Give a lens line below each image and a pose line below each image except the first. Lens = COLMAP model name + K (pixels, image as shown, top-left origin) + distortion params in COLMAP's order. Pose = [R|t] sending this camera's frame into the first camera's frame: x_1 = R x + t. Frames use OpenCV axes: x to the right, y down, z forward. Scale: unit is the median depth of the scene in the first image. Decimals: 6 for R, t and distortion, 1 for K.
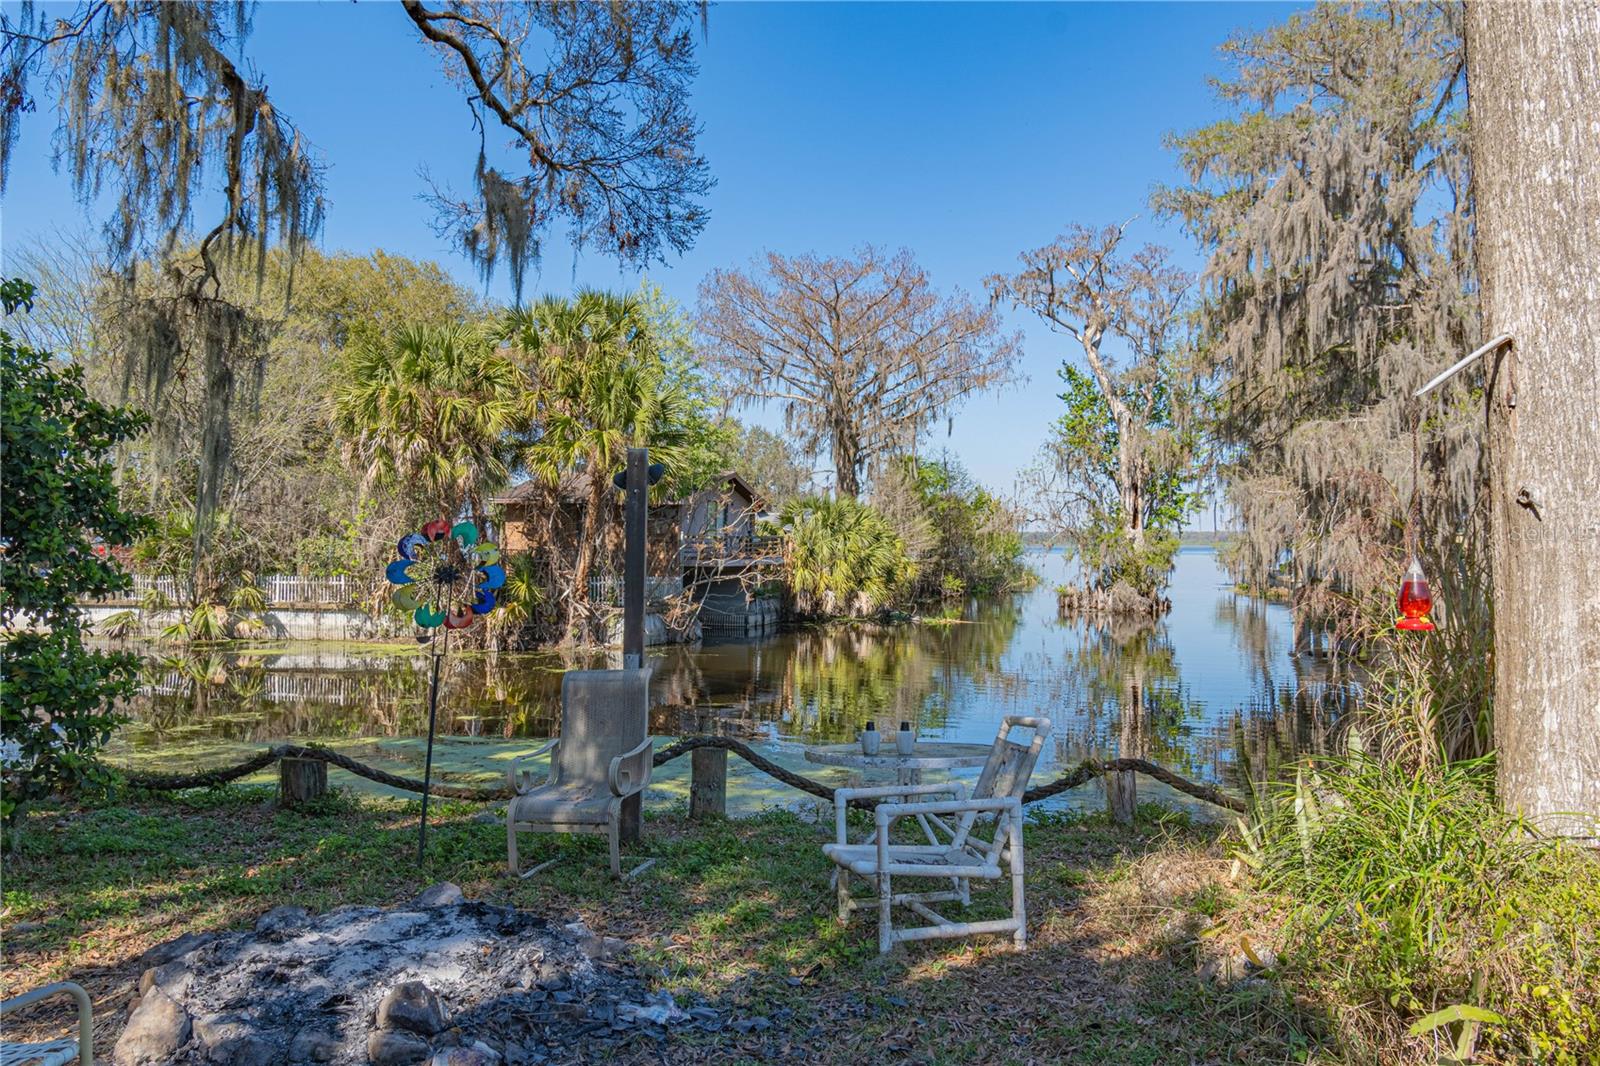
lens RADIAL K [[1169.6, 0, 808.6], [0, 1169.6, 538.9], [0, 0, 1]] dist [-0.005929, 0.013477]
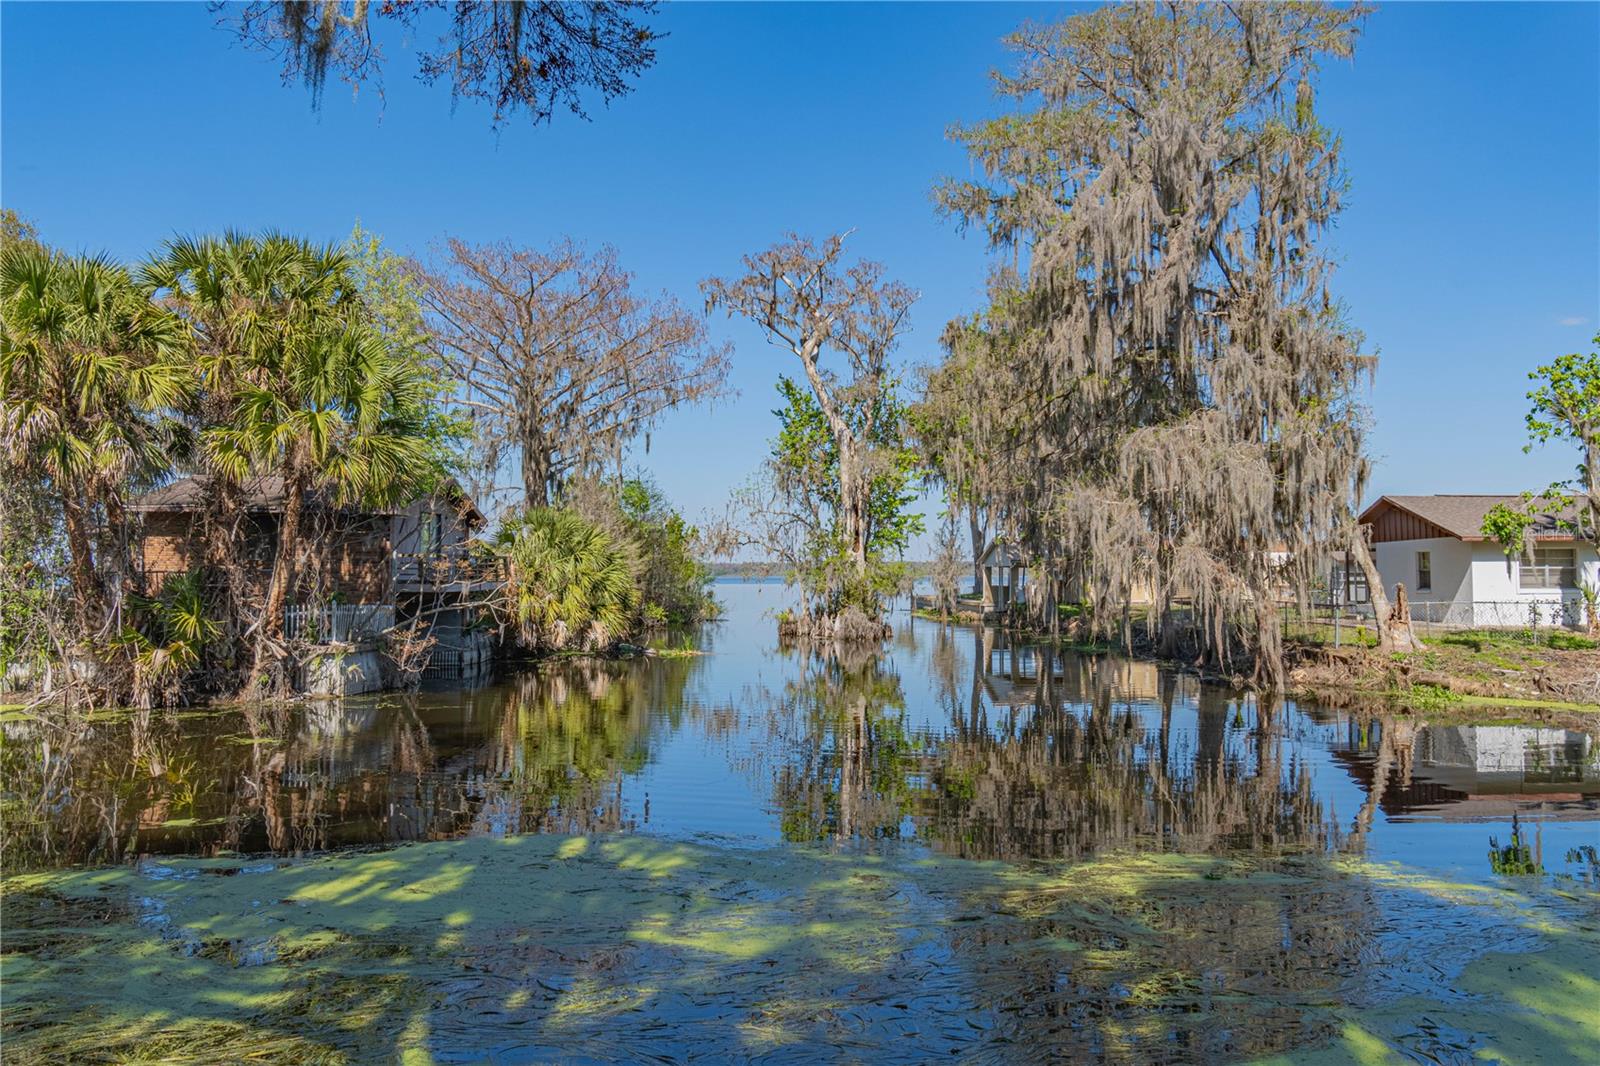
lens RADIAL K [[1169.6, 0, 798.7], [0, 1169.6, 535.1], [0, 0, 1]] dist [-0.005929, 0.013477]
pose [[0.951724, 0.005784, 0.306899, -0.102867], [0.003400, 0.999562, -0.029383, 0.009968], [-0.306935, 0.029008, 0.951288, 0.173293]]
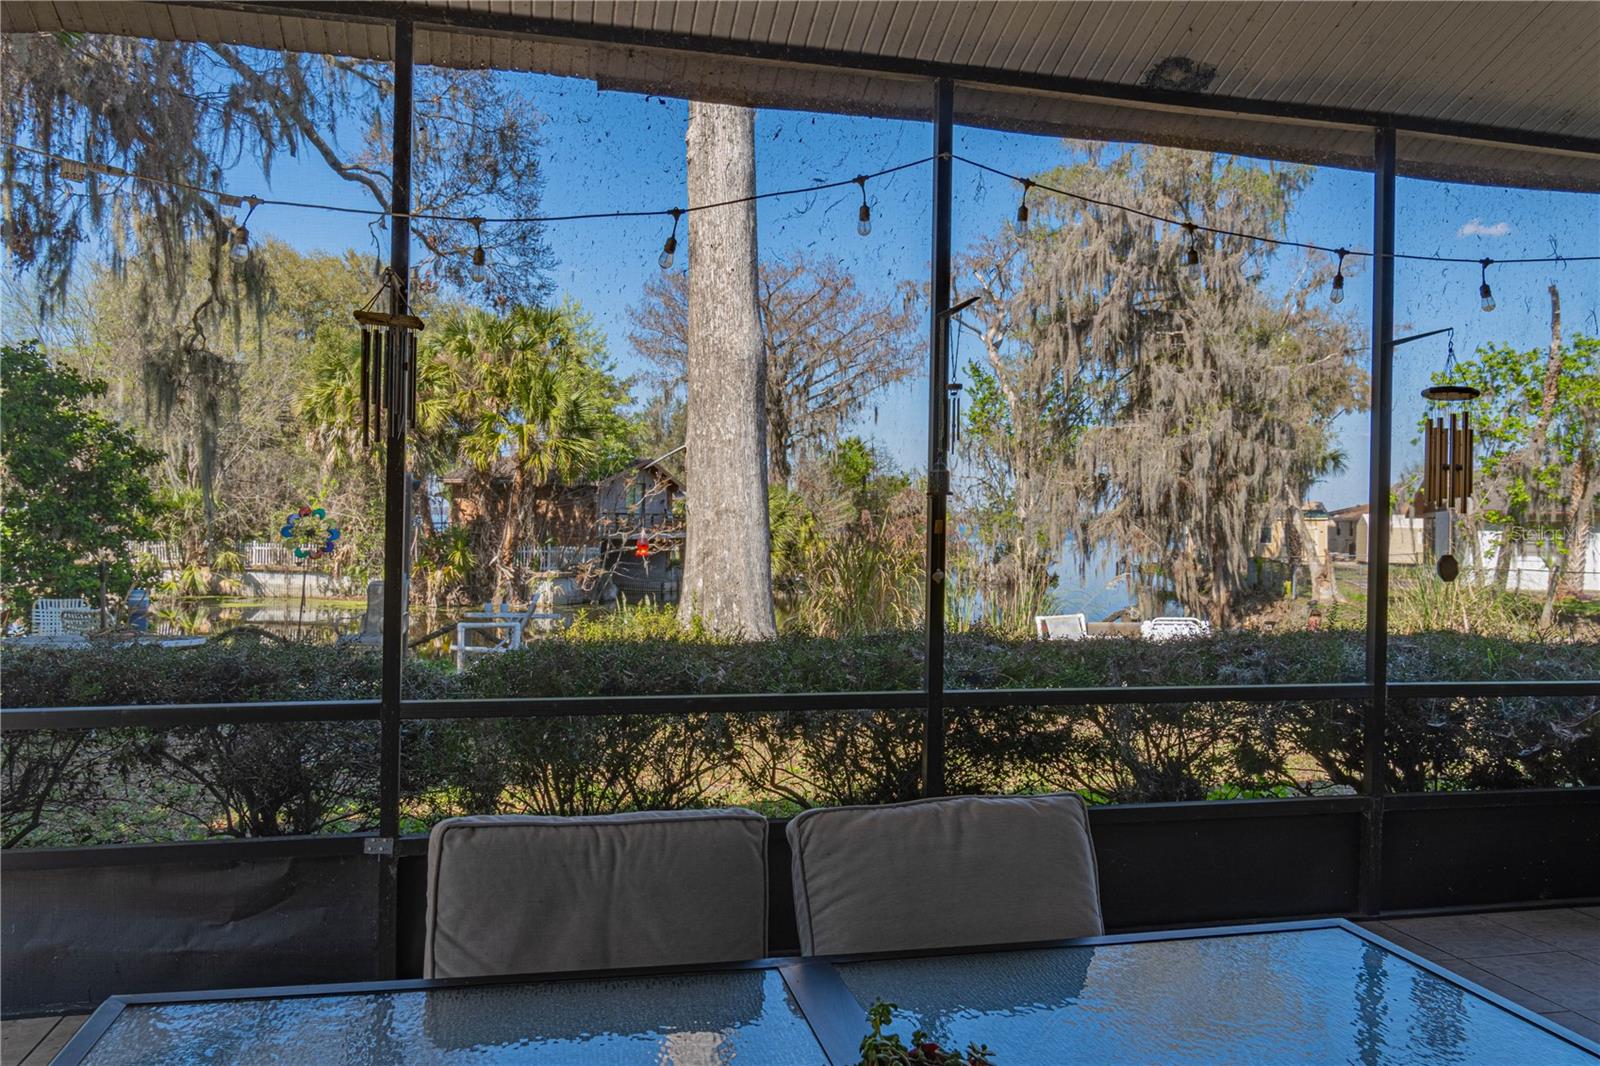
lens RADIAL K [[1169.6, 0, 795.0], [0, 1169.6, 527.0], [0, 0, 1]] dist [-0.005929, 0.013477]
pose [[0.999916, 0.012983, -0.000539, 0.099070], [-0.012977, 0.999870, 0.009601, -0.002055], [0.000664, -0.009593, 0.999954, -0.193358]]
